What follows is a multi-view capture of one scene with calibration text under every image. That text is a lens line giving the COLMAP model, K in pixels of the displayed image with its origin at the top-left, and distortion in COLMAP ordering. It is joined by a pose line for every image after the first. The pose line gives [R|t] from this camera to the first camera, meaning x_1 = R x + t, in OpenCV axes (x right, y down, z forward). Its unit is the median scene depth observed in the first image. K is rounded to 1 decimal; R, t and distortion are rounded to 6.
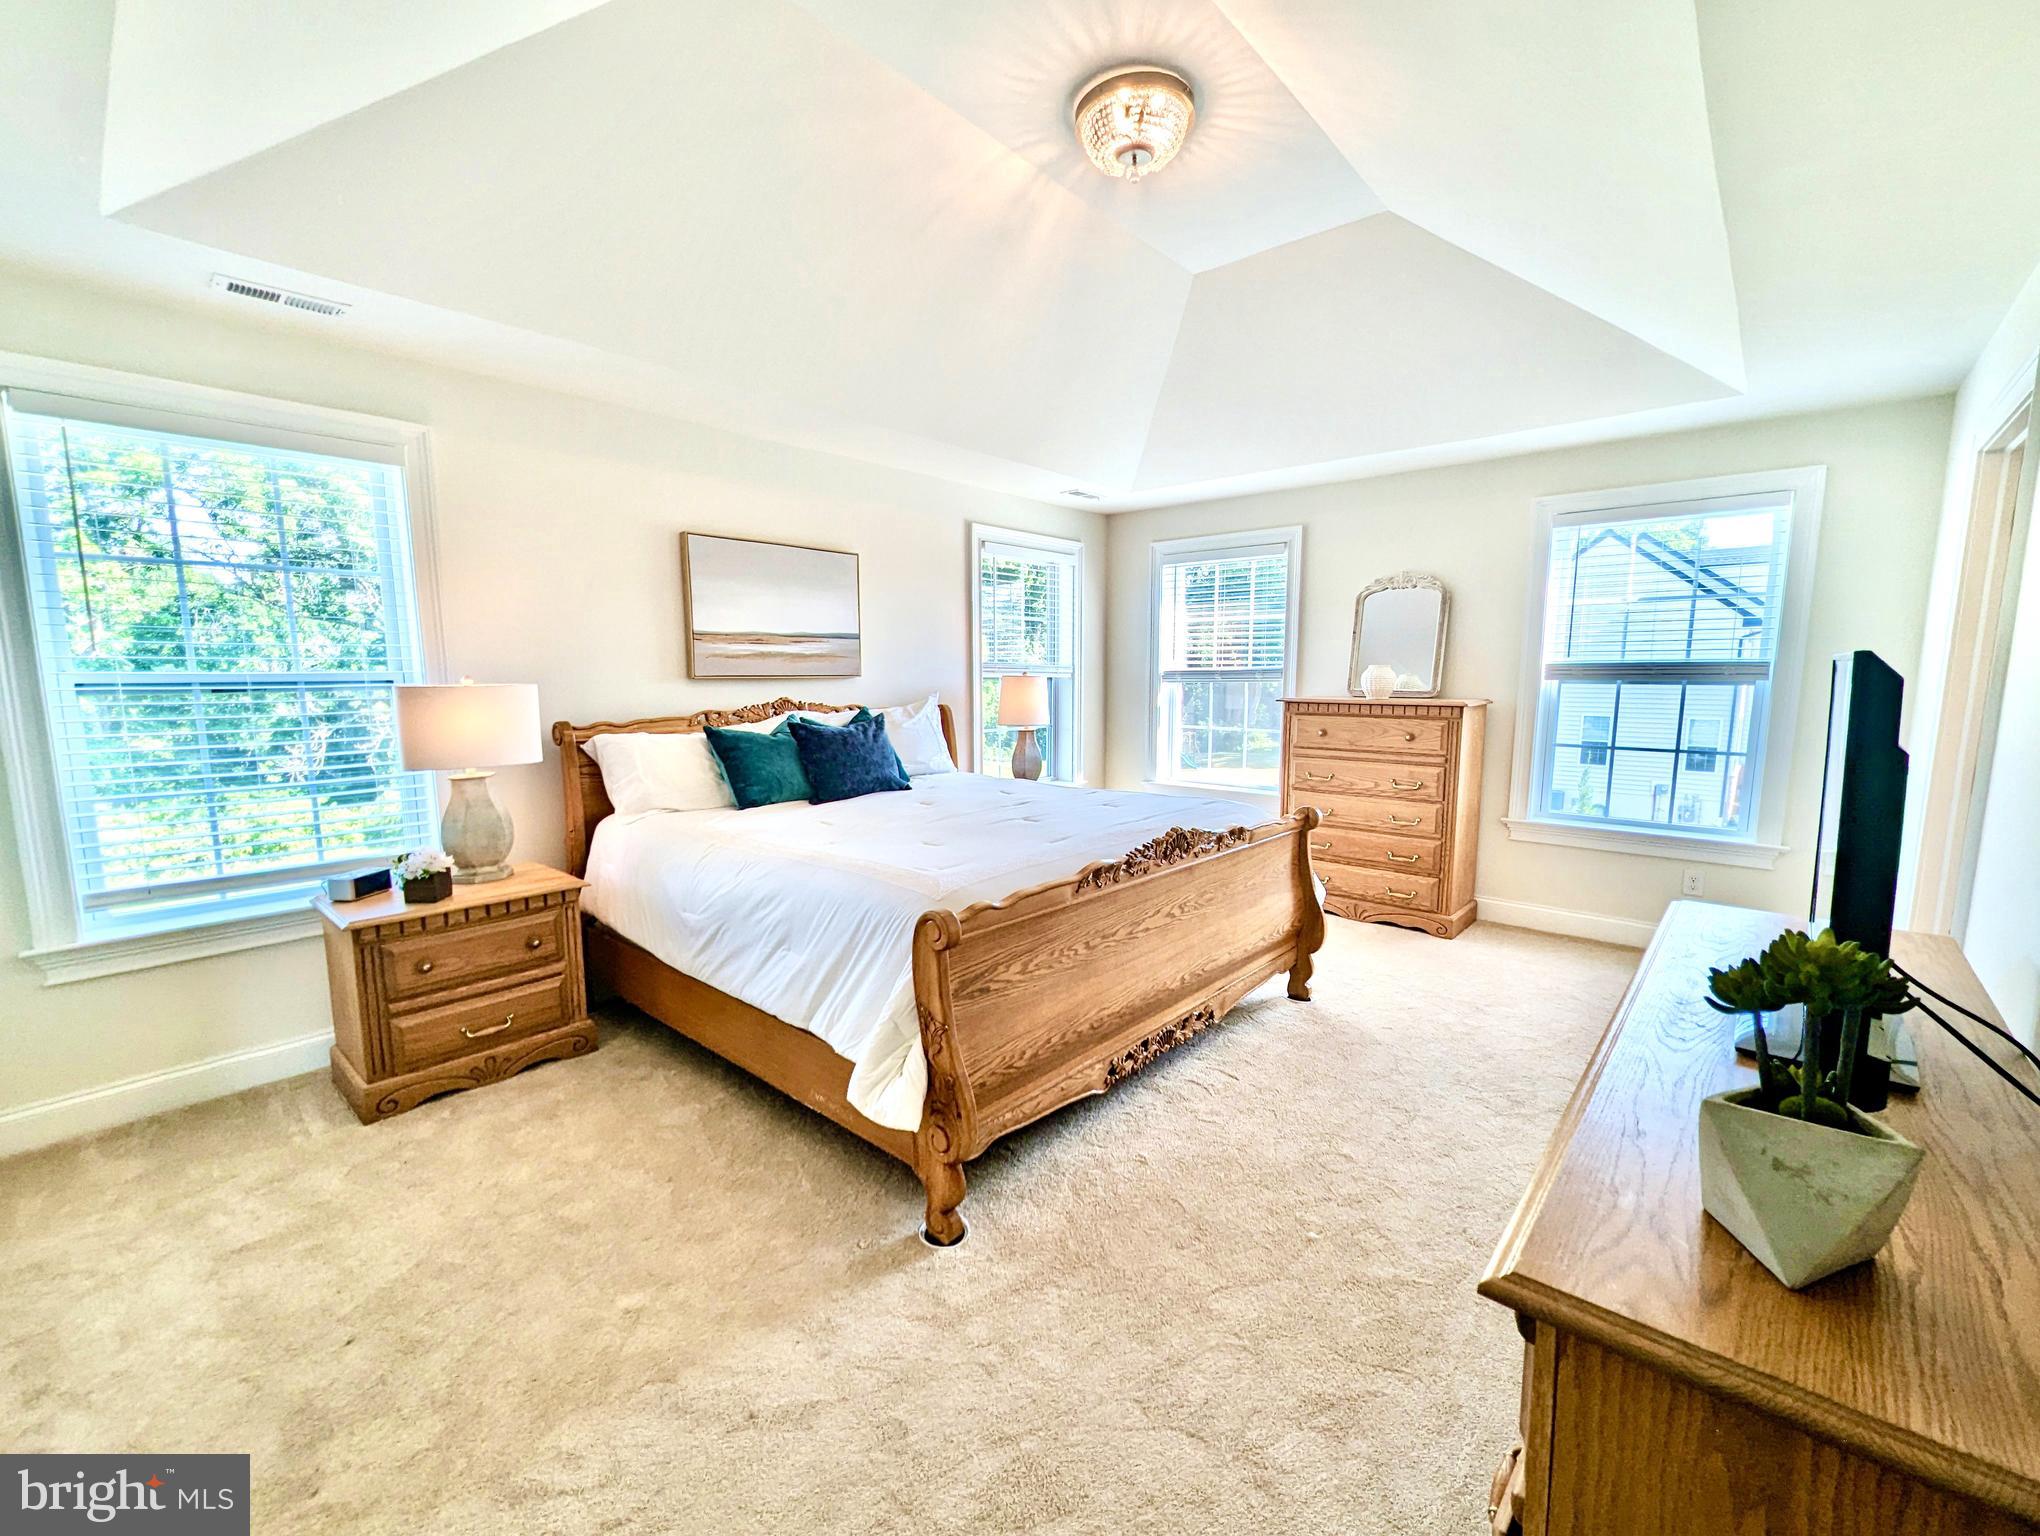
lens RADIAL K [[844.6, 0, 1034.6], [0, 844.6, 771.7], [0, 0, 1]] dist [0.000514, 0.000524]
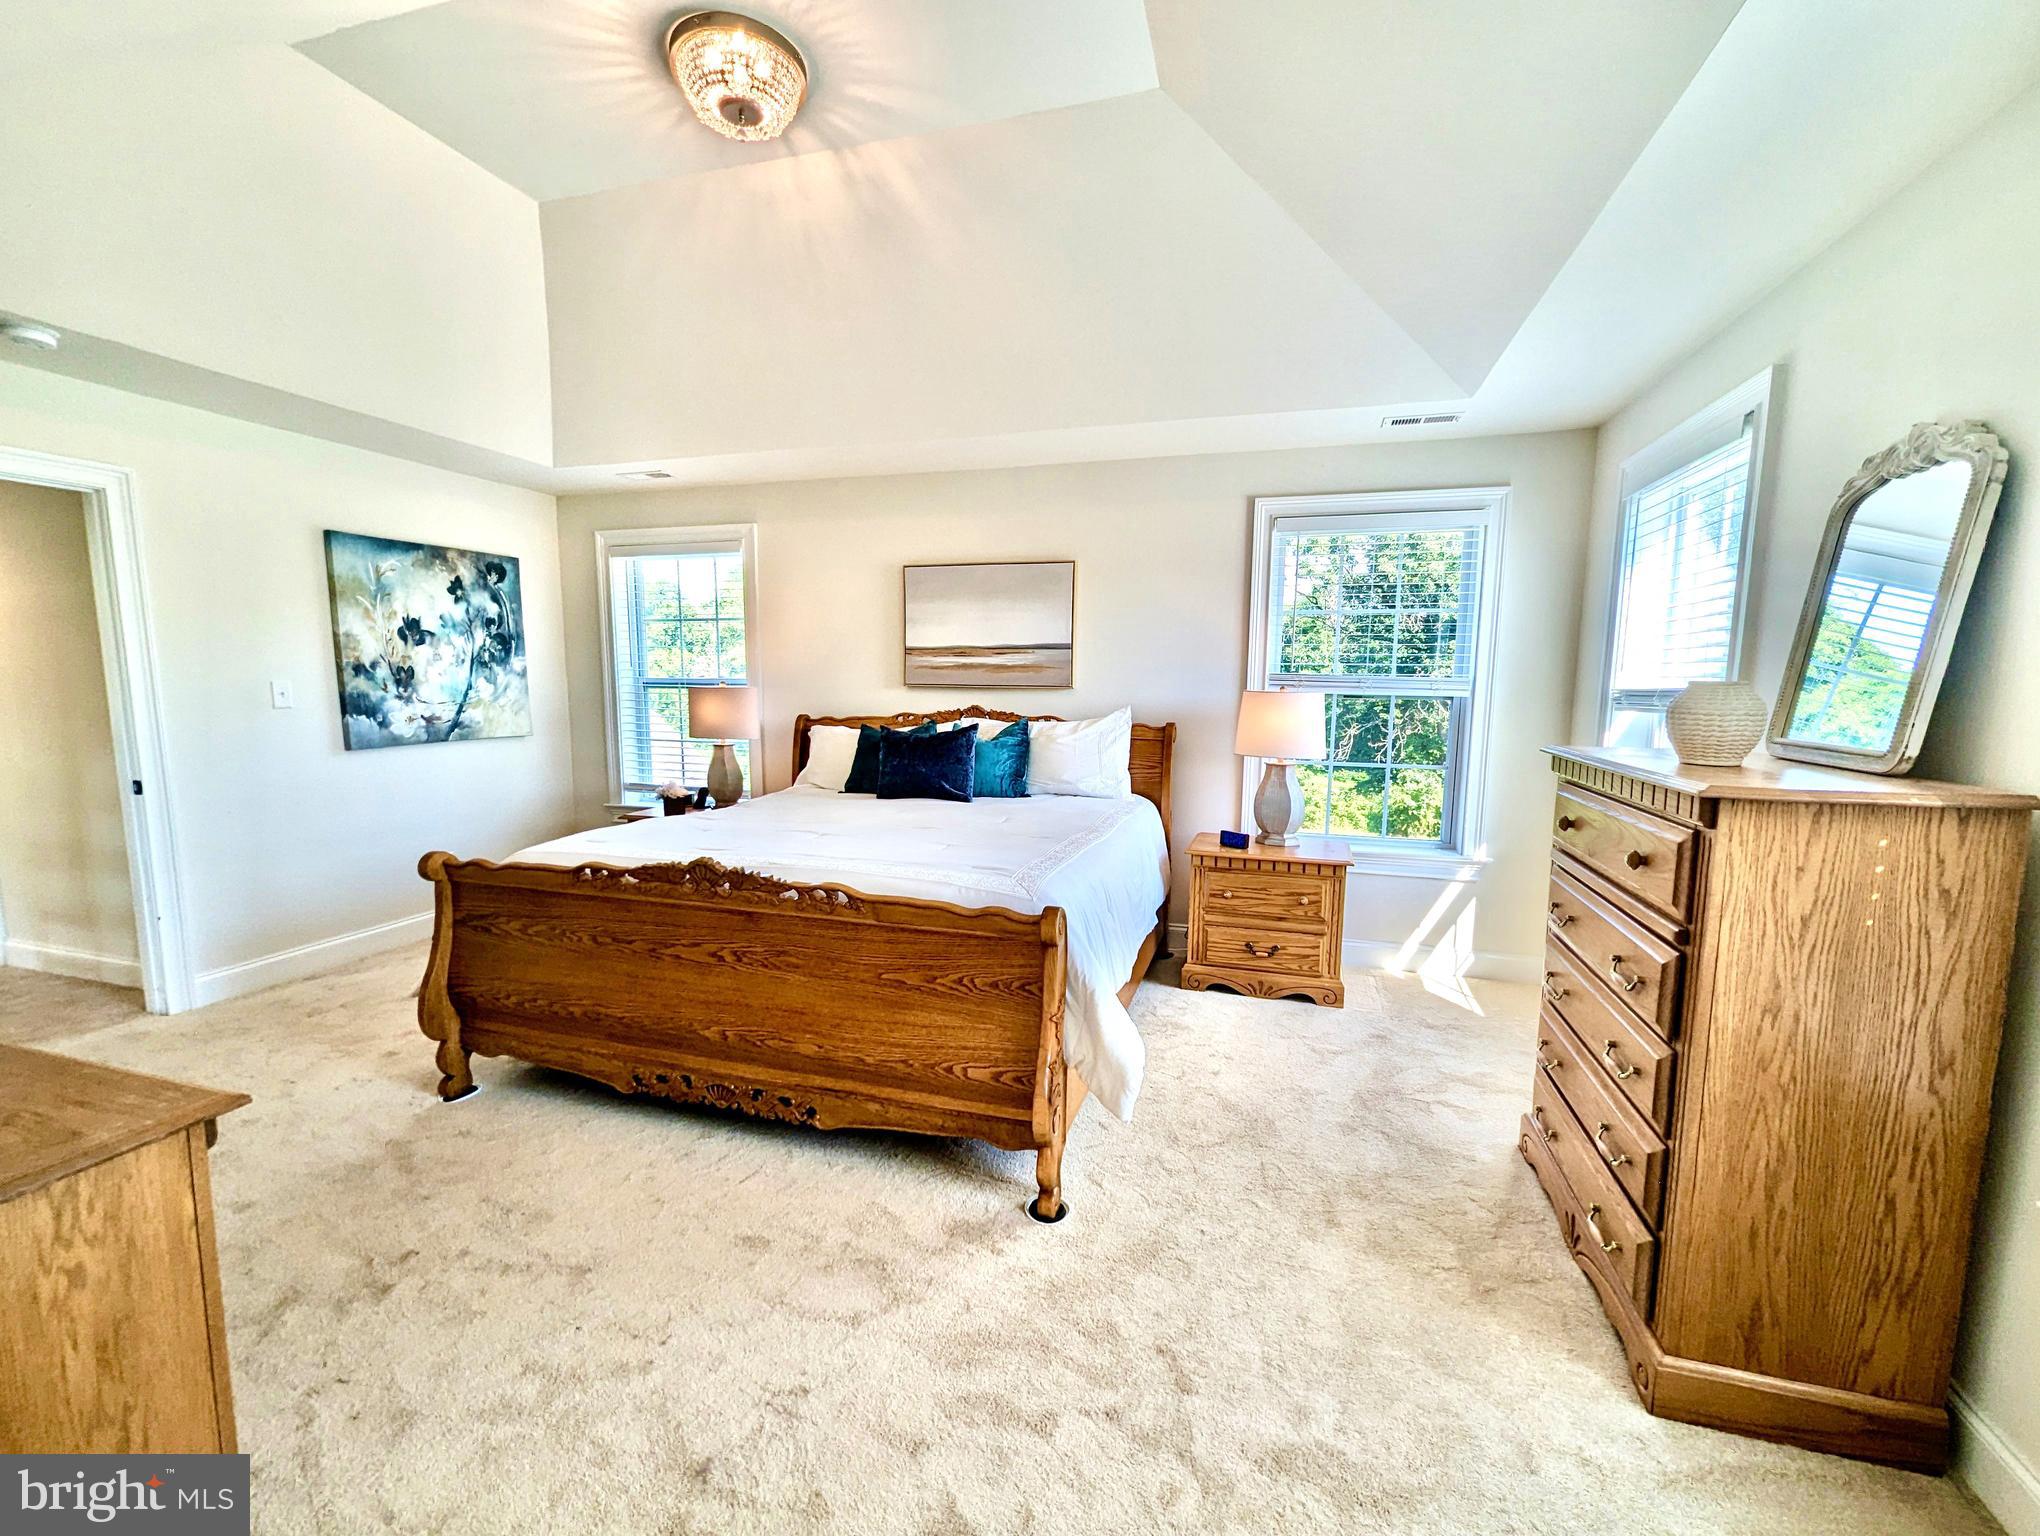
lens RADIAL K [[844.6, 0, 1025.1], [0, 844.6, 781.8], [0, 0, 1]] dist [0.000514, 0.000524]
pose [[0.419233, 0.115544, -0.900496, 0.975488], [-0.118628, 0.990336, 0.071844, -0.103340], [0.900095, 0.076705, 0.428888, 0.814996]]
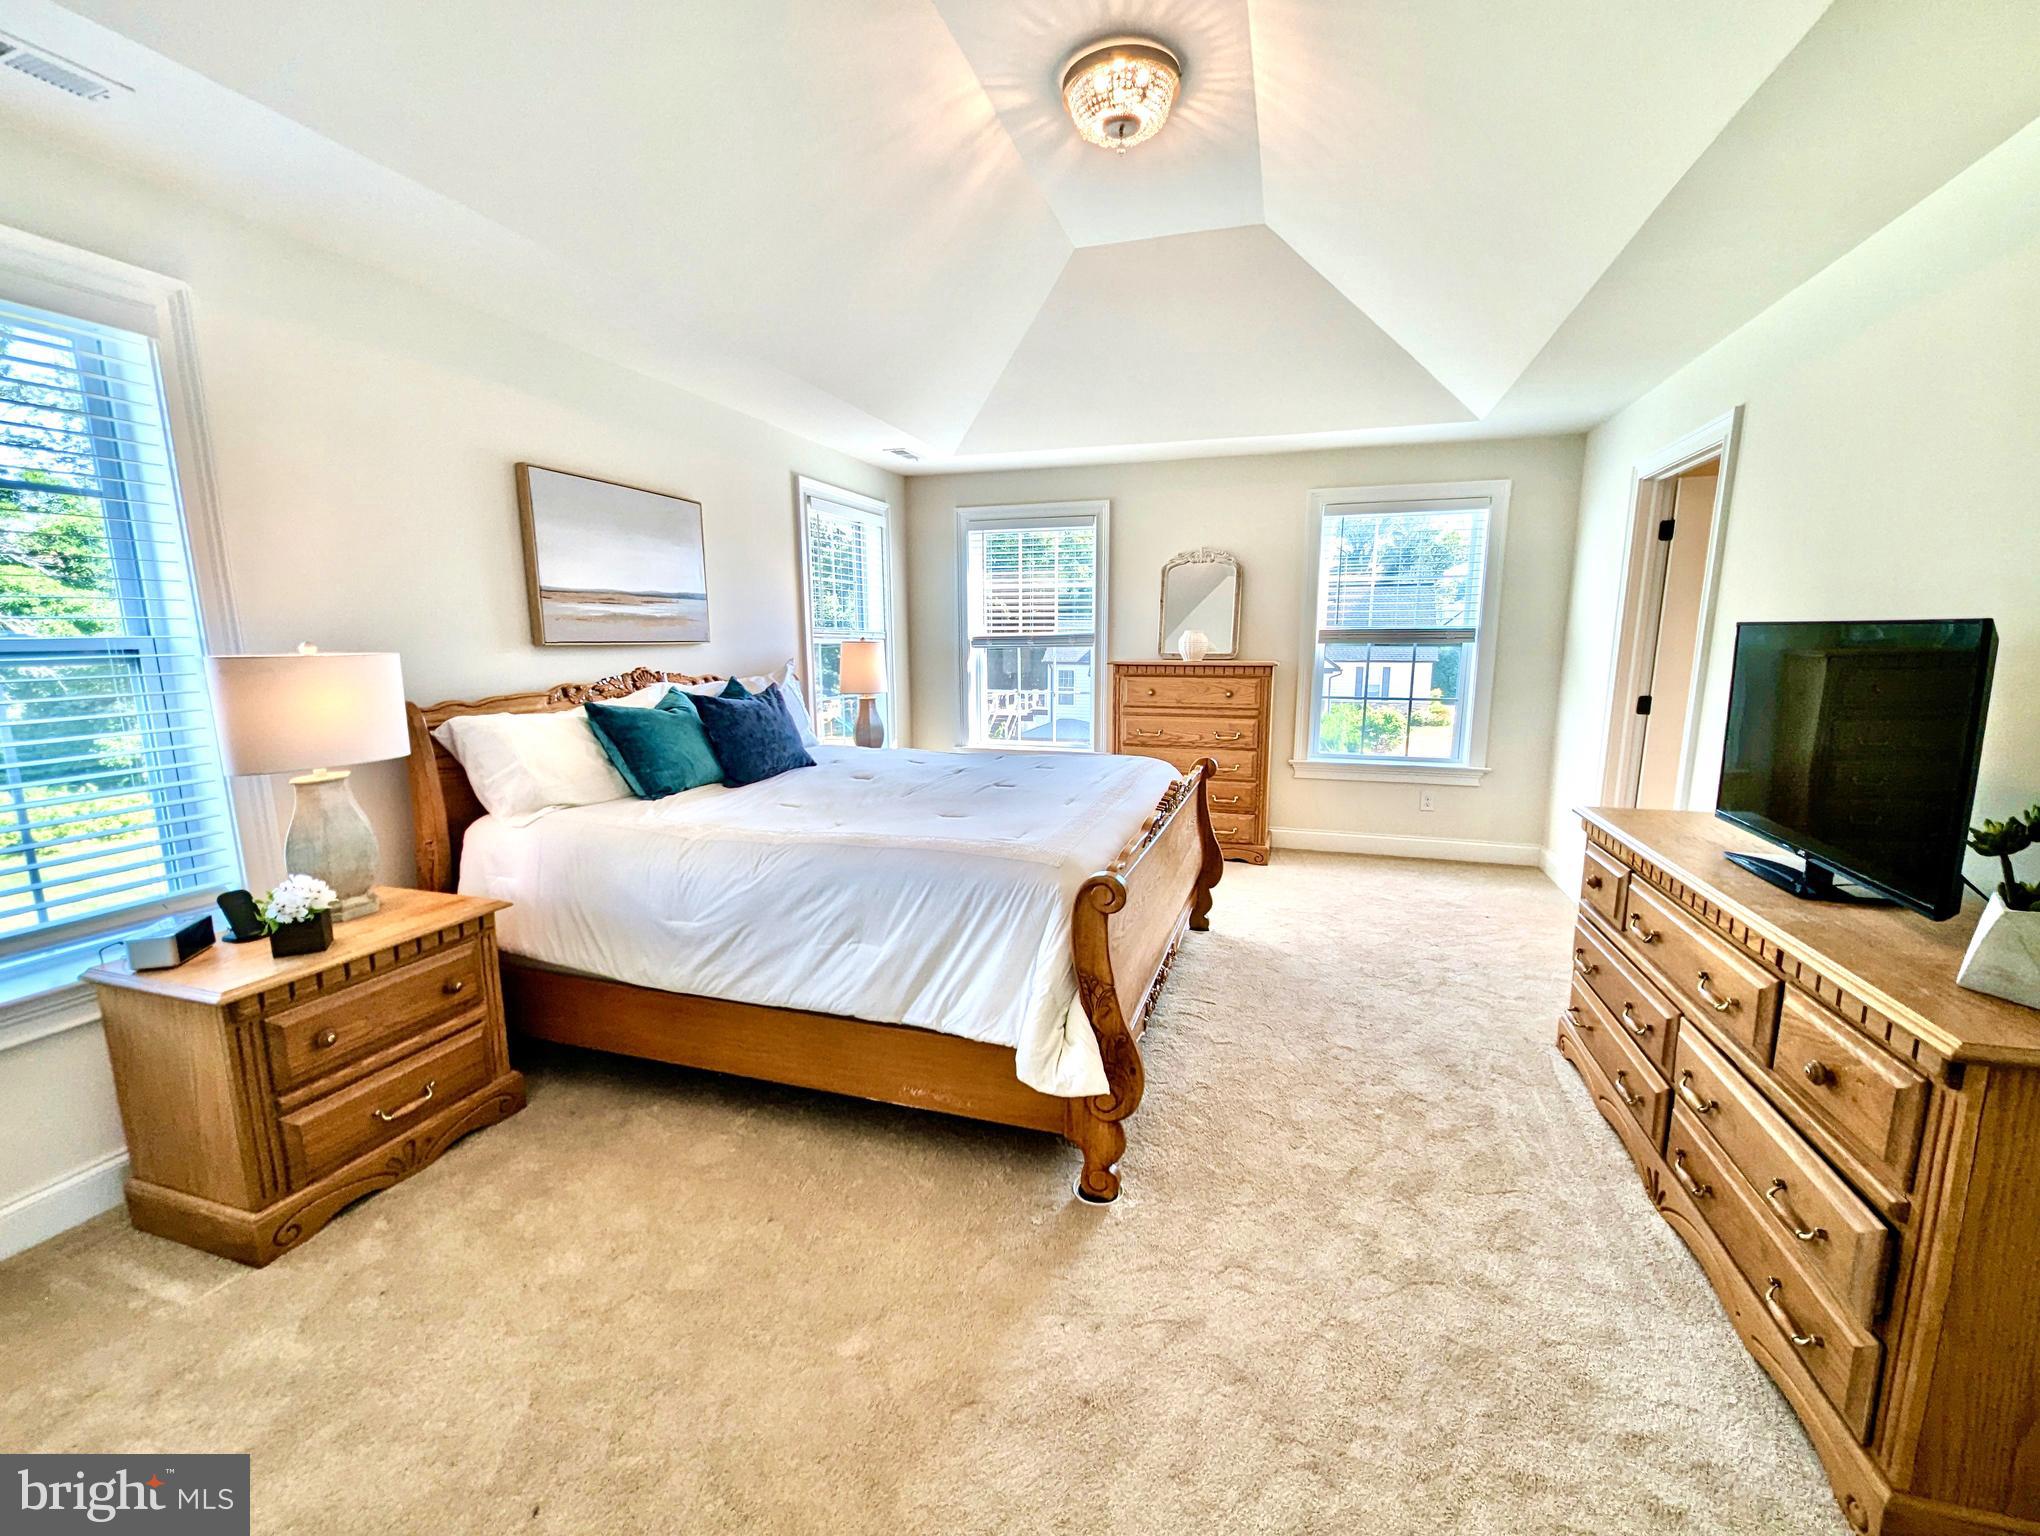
lens RADIAL K [[844.6, 0, 1027.2], [0, 844.6, 770.0], [0, 0, 1]] dist [0.000514, 0.000524]
pose [[0.918970, -0.062784, 0.389297, -0.376523], [0.048718, 0.997757, 0.045911, -0.005898], [-0.391306, -0.023225, 0.919967, 0.076448]]
